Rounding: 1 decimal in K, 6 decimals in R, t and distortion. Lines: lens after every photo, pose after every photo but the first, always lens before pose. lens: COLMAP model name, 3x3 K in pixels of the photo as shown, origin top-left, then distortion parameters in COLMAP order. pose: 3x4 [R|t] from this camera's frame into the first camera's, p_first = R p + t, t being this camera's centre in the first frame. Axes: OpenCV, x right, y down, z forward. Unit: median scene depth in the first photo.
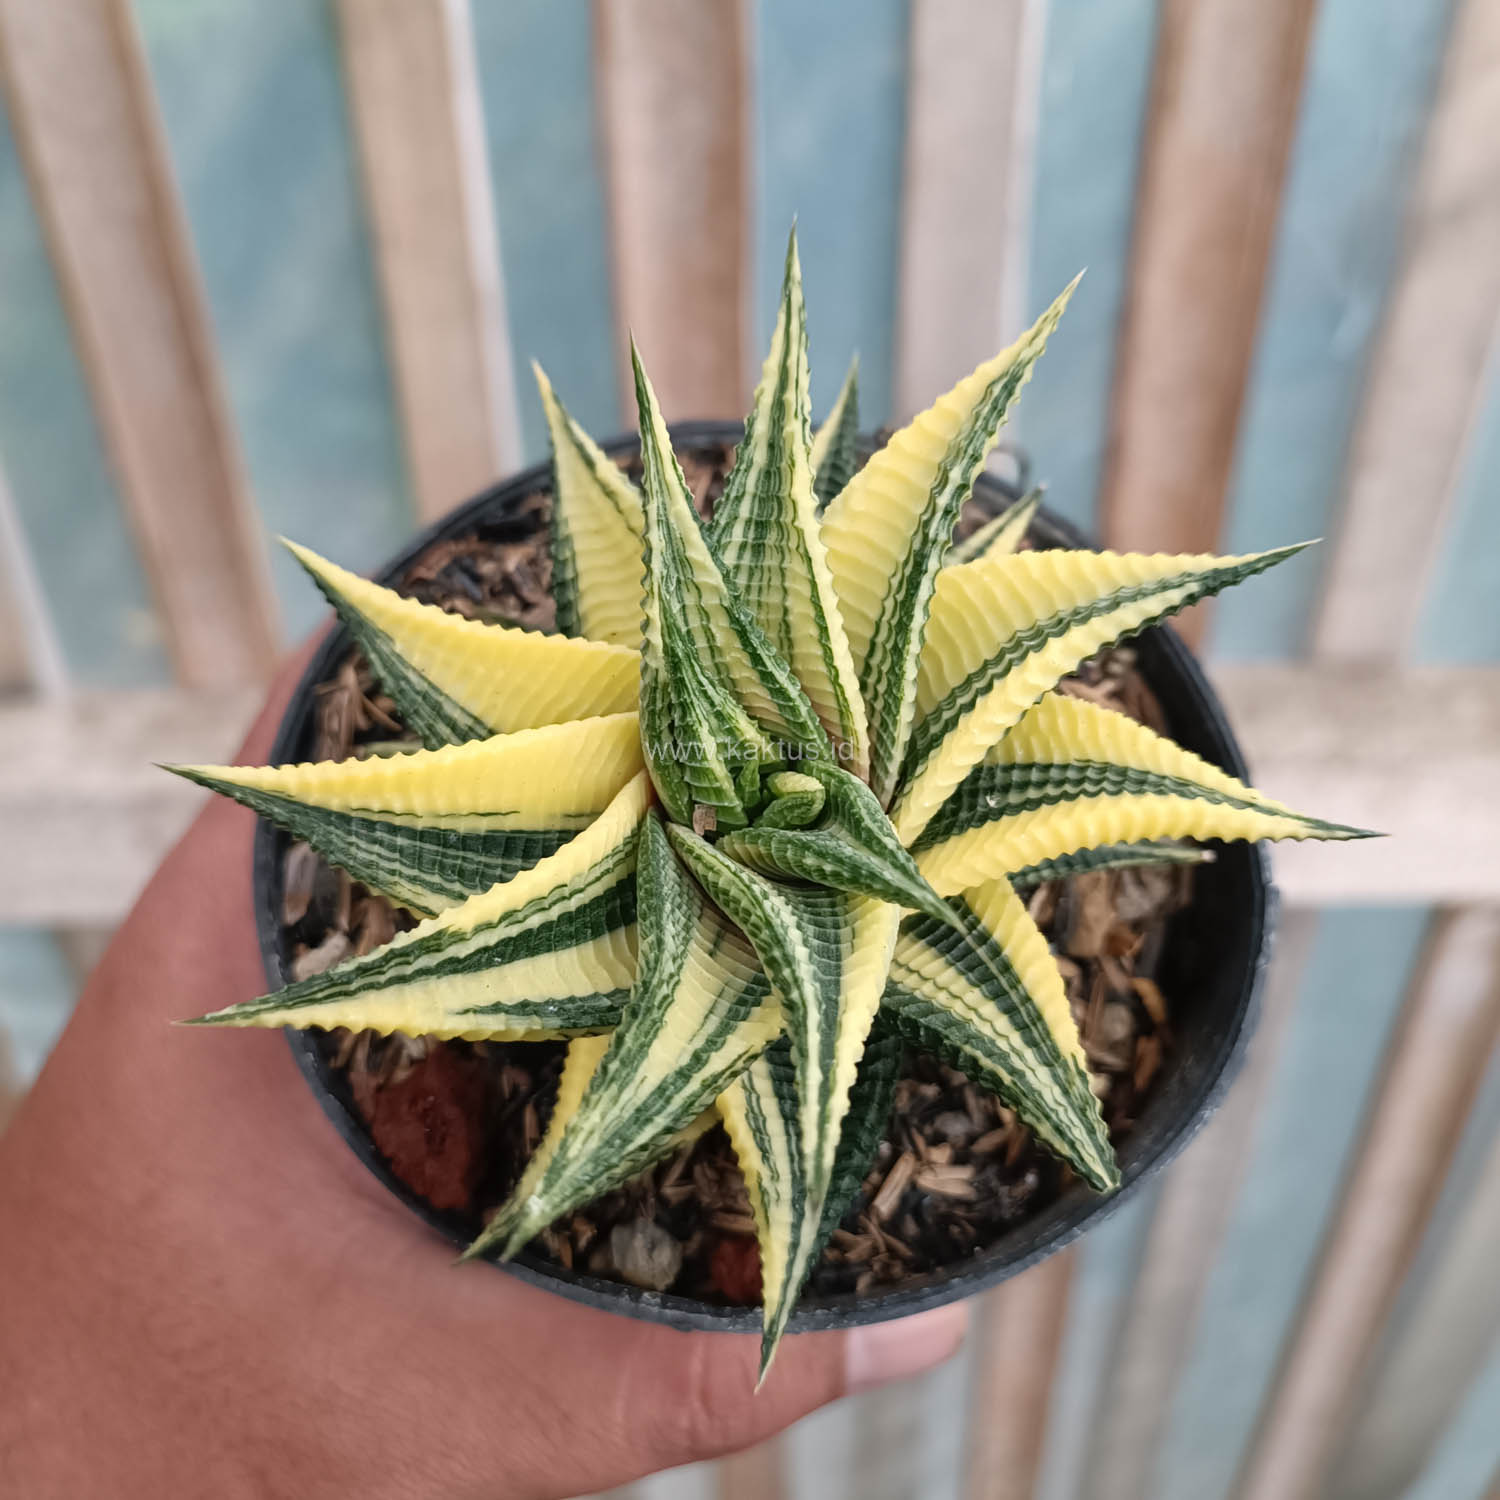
lens RADIAL K [[1576.6, 0, 759.5], [0, 1576.6, 759.9], [0, 0, 1]] dist [-0.012277, -0.003350]
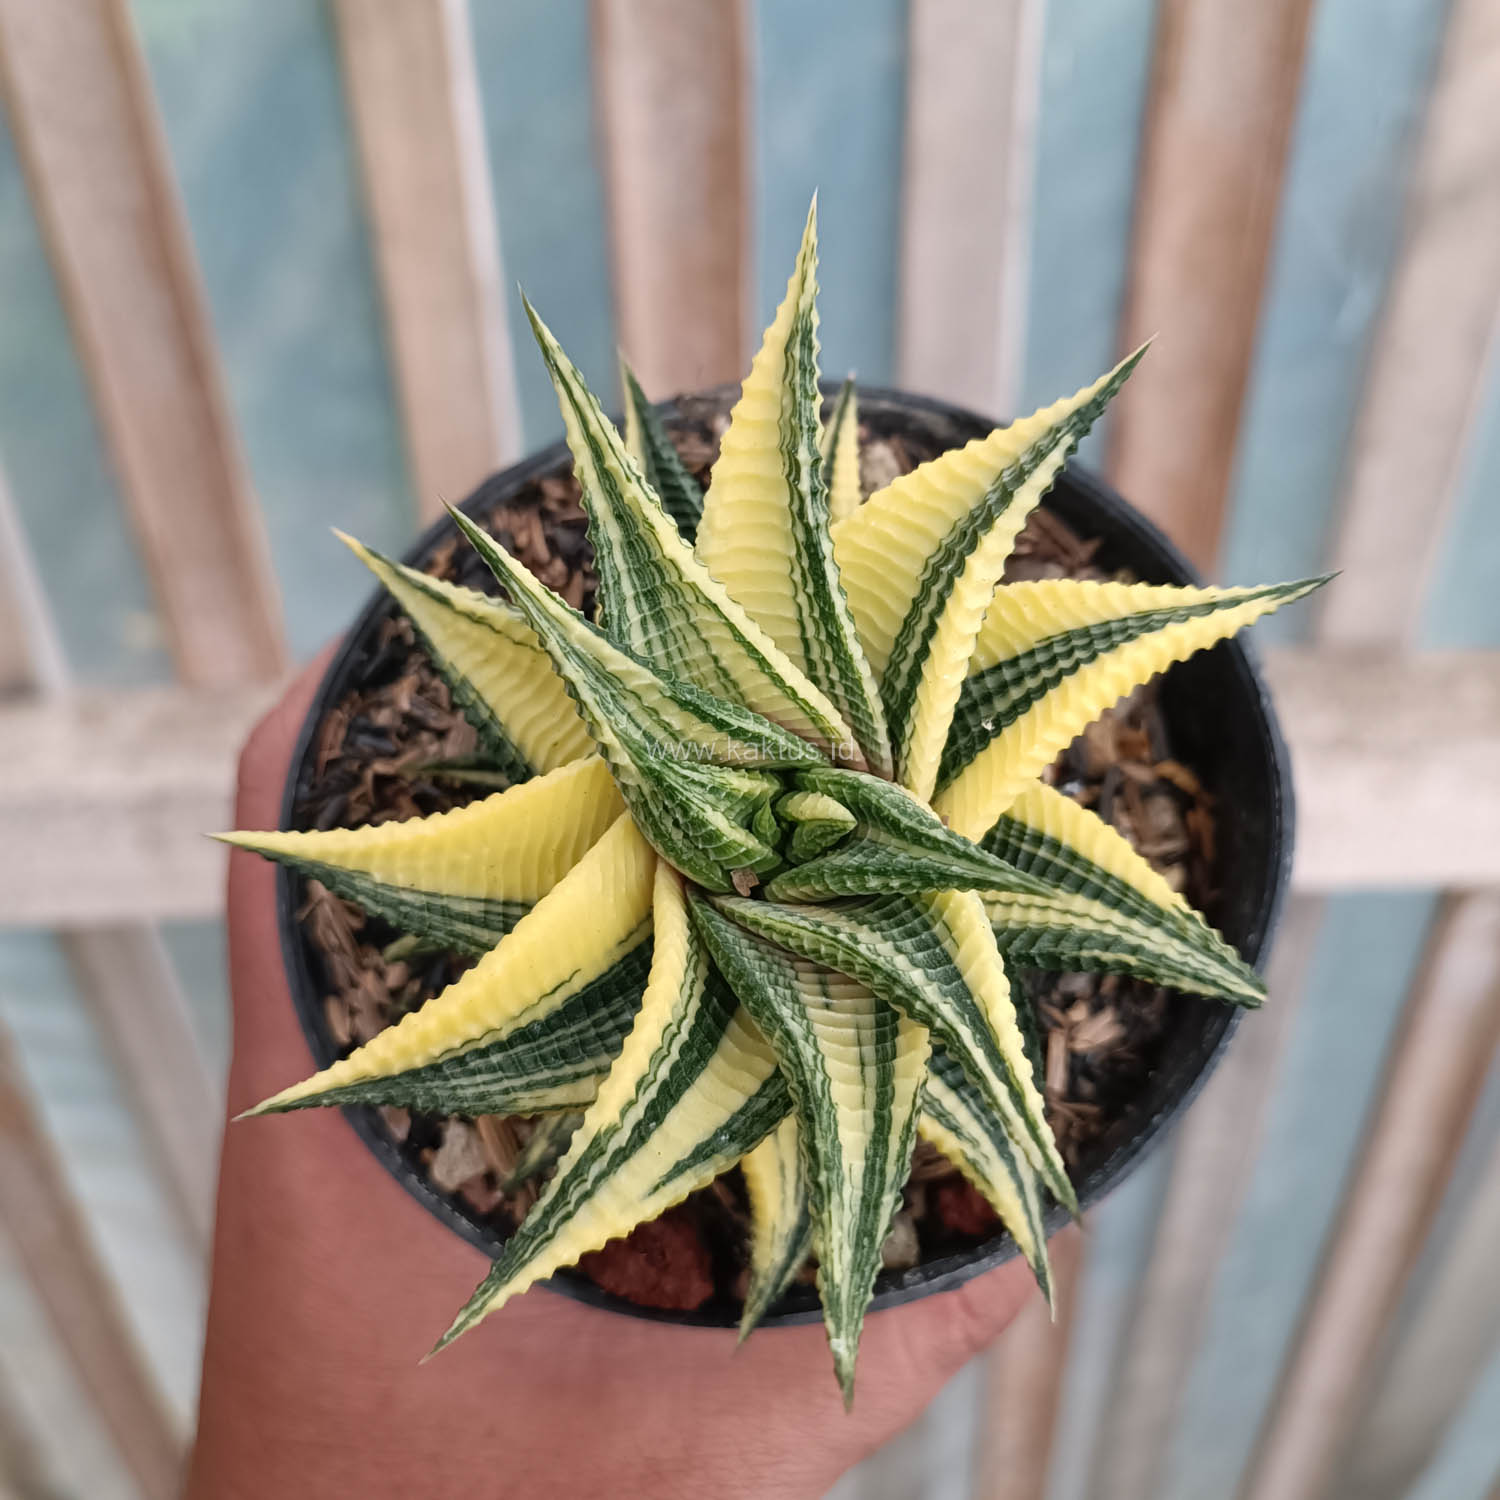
lens RADIAL K [[1576.6, 0, 759.5], [0, 1576.6, 759.9], [0, 0, 1]] dist [-0.012277, -0.003350]
pose [[0.868762, -0.493622, 0.039873, -0.029846], [0.482136, 0.861438, 0.159593, -0.185860], [-0.113127, -0.119424, 0.986377, 0.026082]]
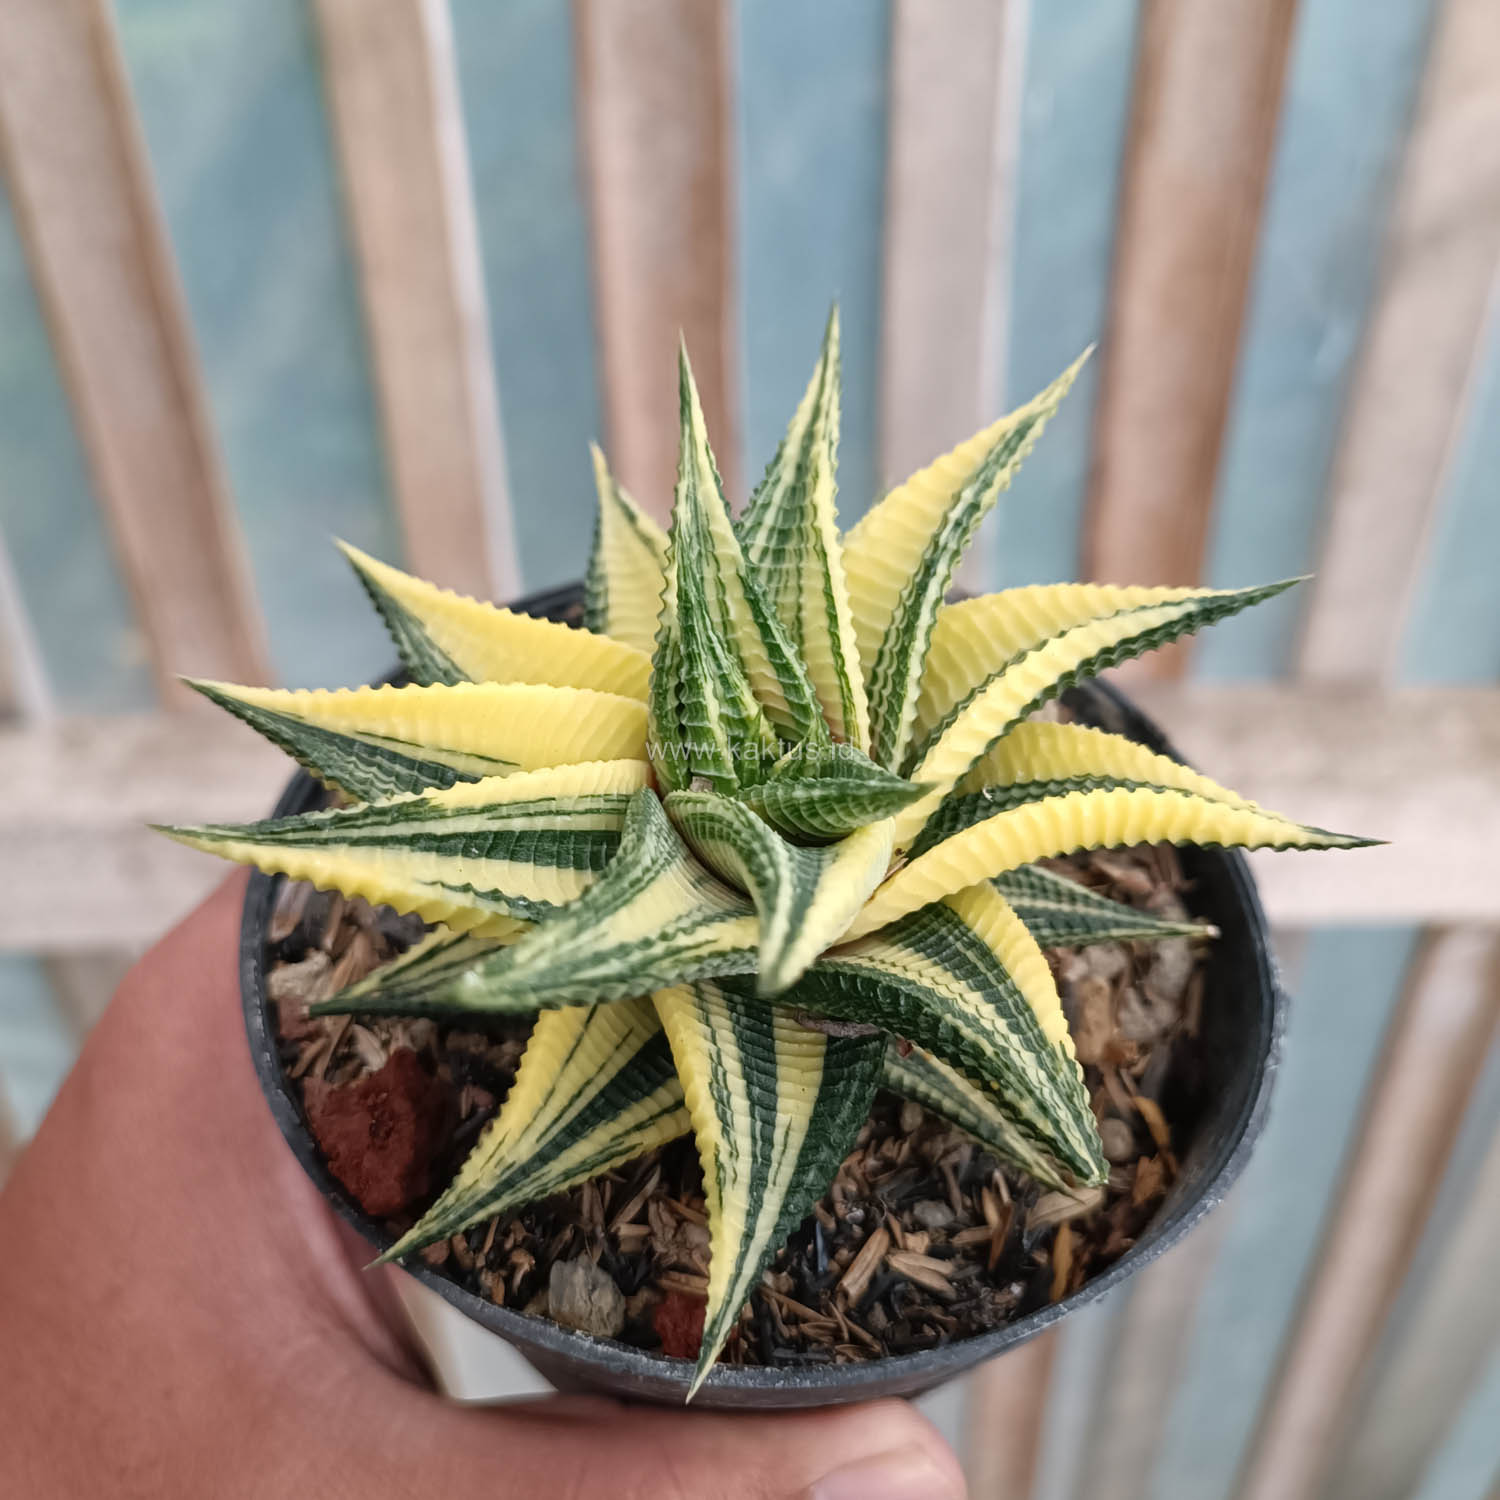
lens RADIAL K [[1529.2, 0, 750.0], [0, 1529.2, 750.0], [0, 0, 1]] dist [-0.012311, 0.001428]
pose [[0.995031, 0.086487, -0.049325, 0.043123], [-0.098017, 0.937918, -0.332721, 0.339915], [0.017487, 0.335903, 0.941734, 0.076146]]
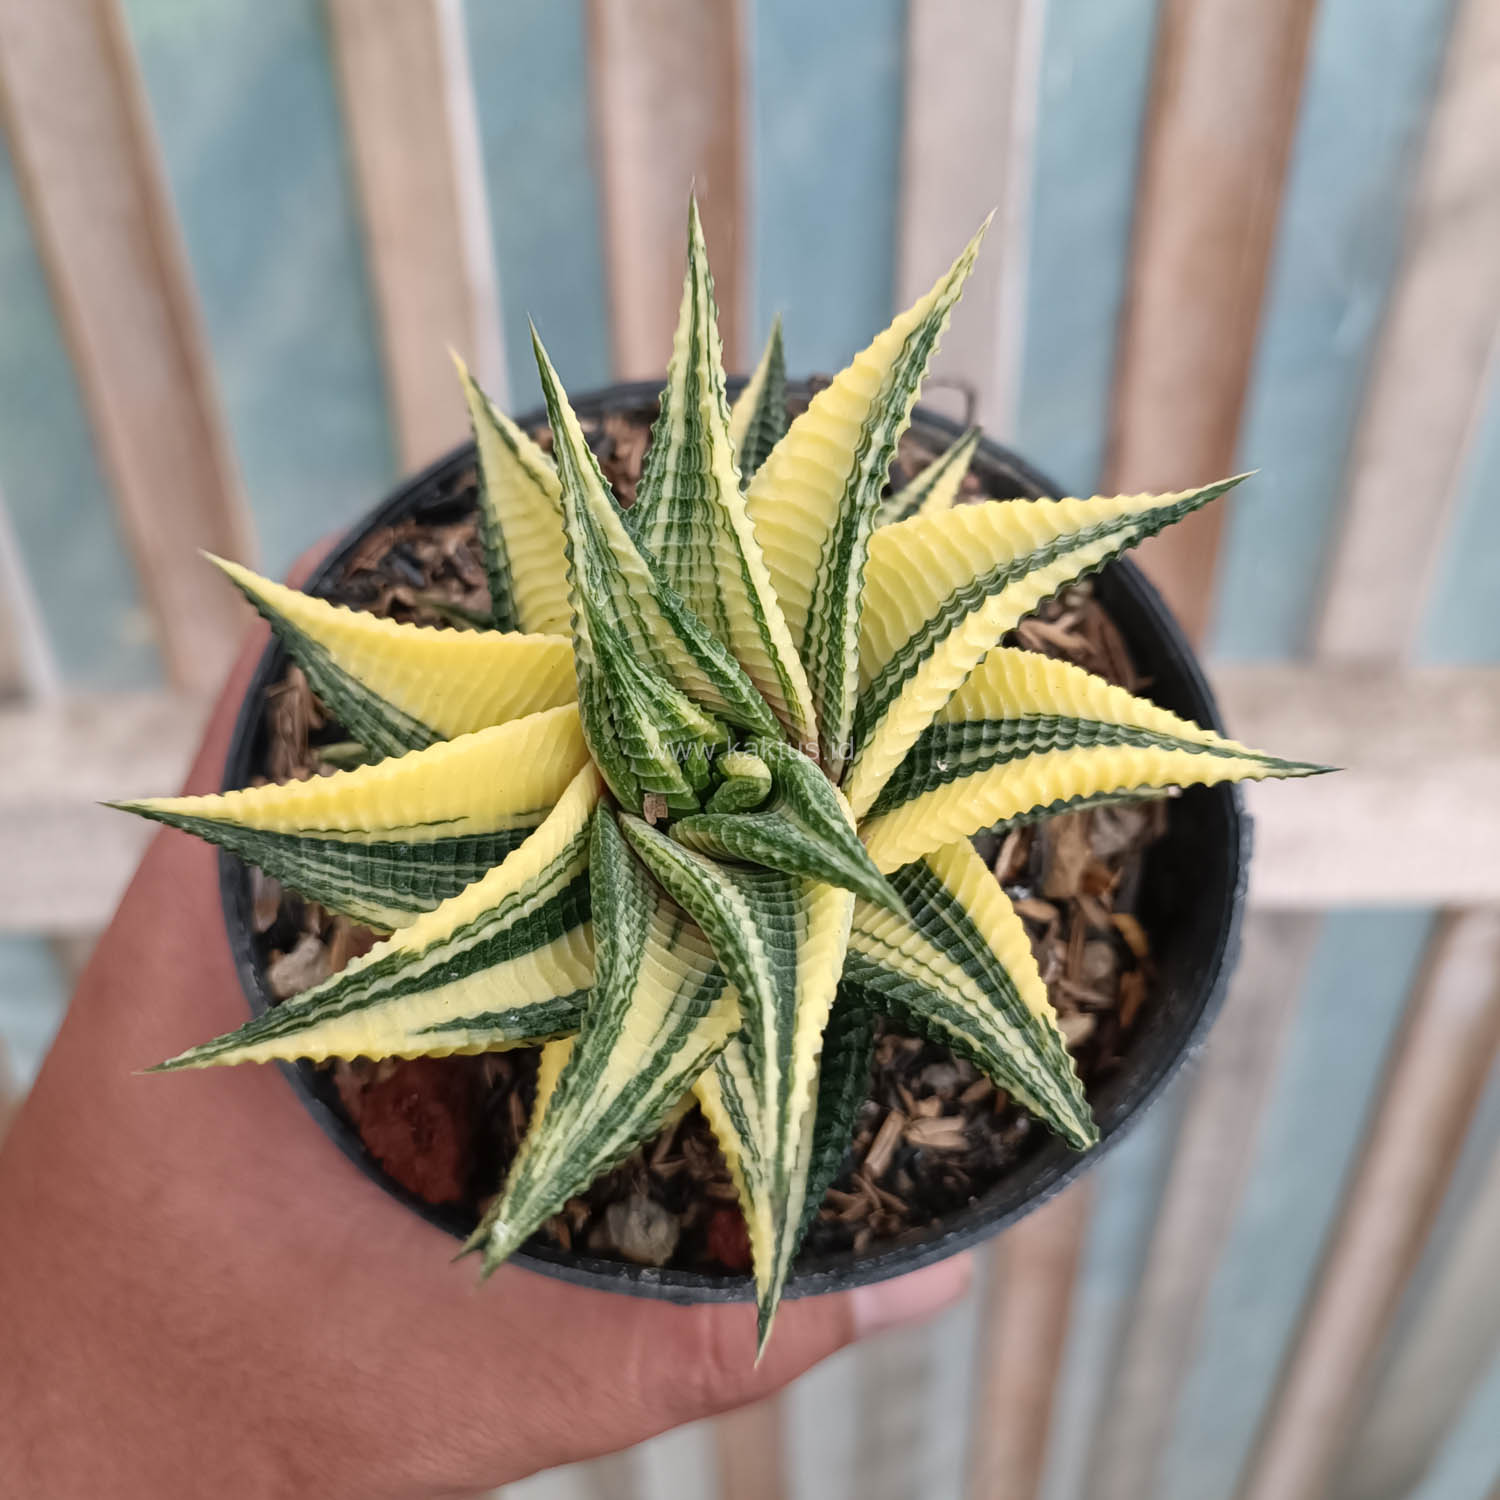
lens RADIAL K [[1578.5, 0, 742.9], [0, 1578.5, 753.5], [0, 0, 1]] dist [0.009006, -0.027290]
pose [[0.996128, -0.085076, -0.022159, 0.045795], [0.086349, 0.994158, 0.064758, -0.056437], [0.016521, -0.066420, 0.997655, 0.013333]]
